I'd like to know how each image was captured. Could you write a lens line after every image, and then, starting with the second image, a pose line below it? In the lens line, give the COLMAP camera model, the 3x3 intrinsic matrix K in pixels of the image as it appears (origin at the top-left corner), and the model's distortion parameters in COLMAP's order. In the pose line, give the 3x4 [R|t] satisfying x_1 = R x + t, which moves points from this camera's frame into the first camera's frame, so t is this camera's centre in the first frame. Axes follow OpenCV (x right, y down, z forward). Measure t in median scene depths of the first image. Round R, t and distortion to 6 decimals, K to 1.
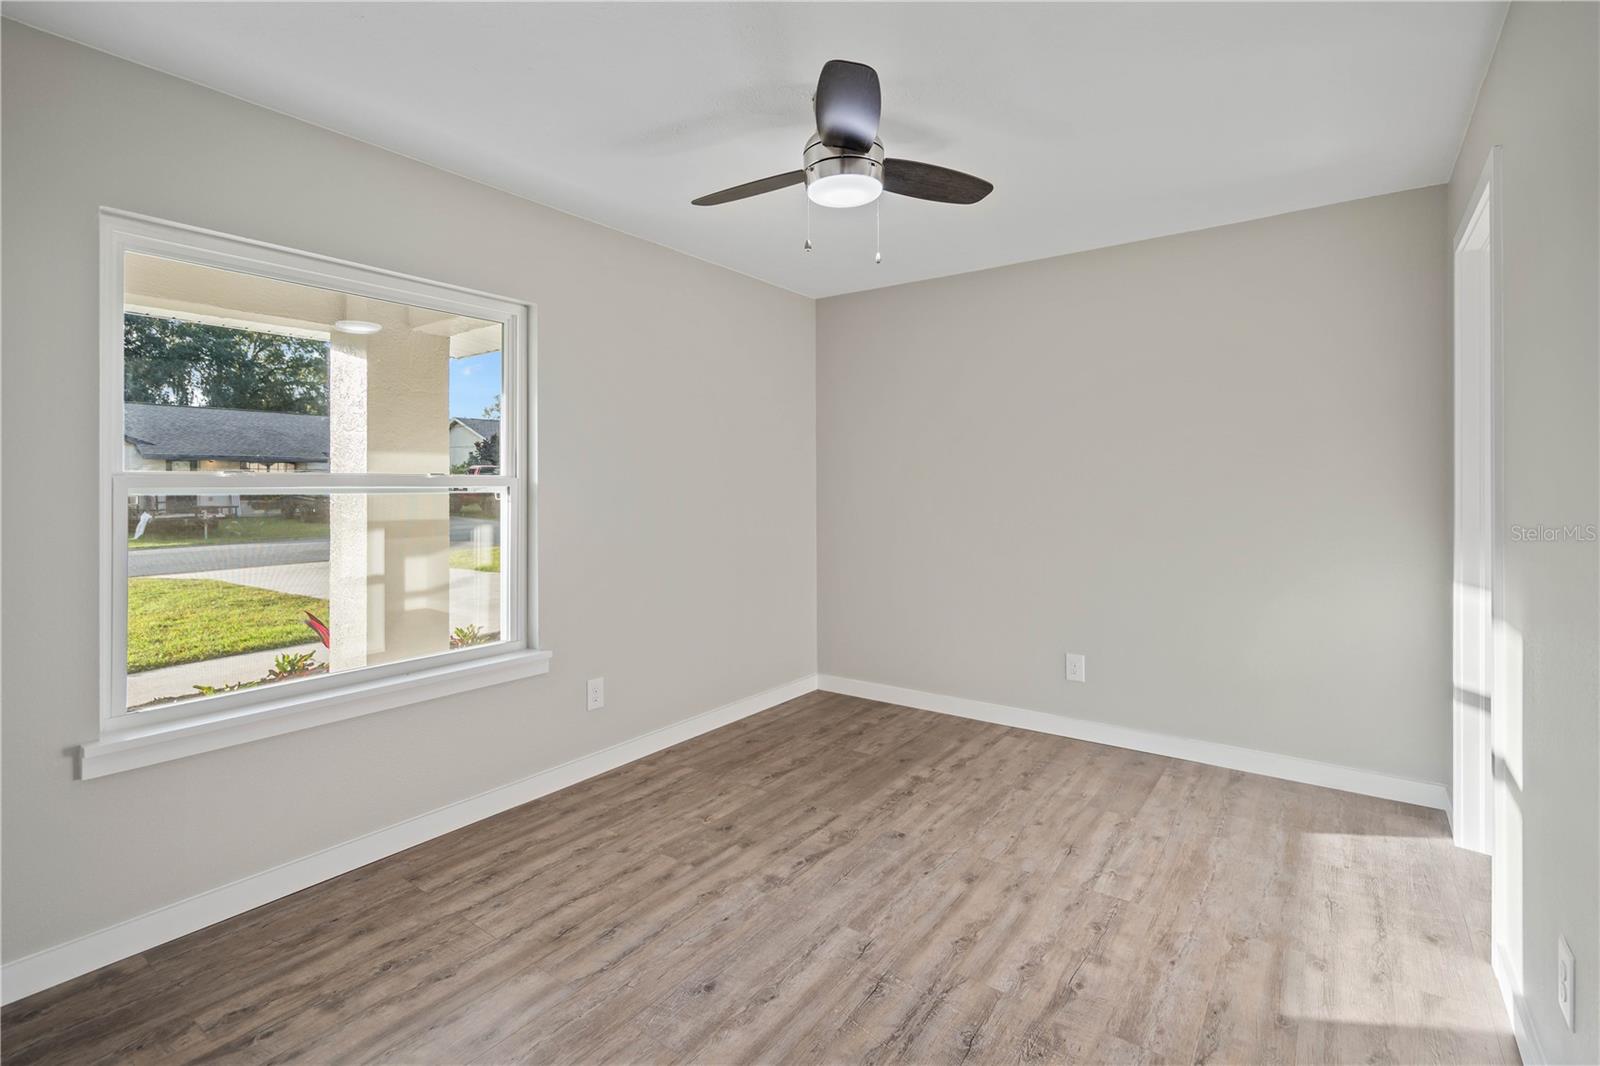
lens RADIAL K [[733.7, 0, 803.8], [0, 733.7, 509.2], [0, 0, 1]] dist [0.000944, 0.000344]
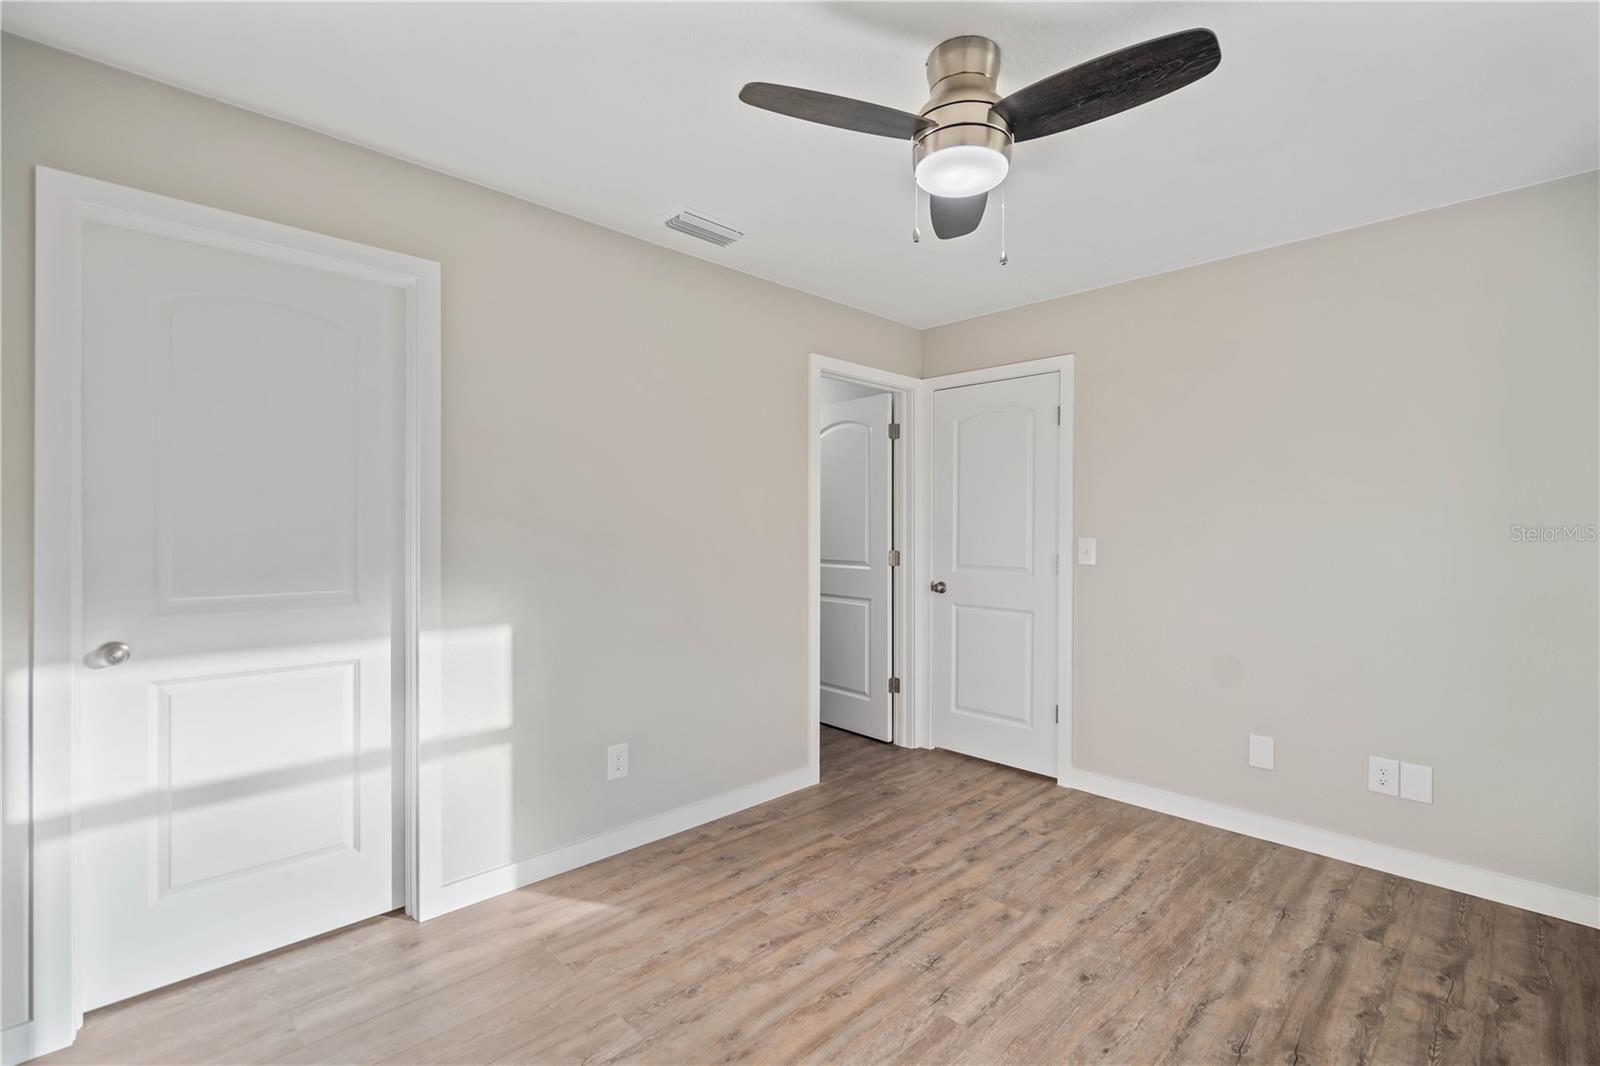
lens RADIAL K [[730.1, 0, 804.4], [0, 730.1, 515.0], [0, 0, 1]] dist [-0.002538, 0.001672]
pose [[-0.987059, 0.001735, 0.160351, 0.111129], [0.004245, 0.999874, 0.015309, -0.074367], [-0.160304, 0.015791, -0.986941, 2.104755]]
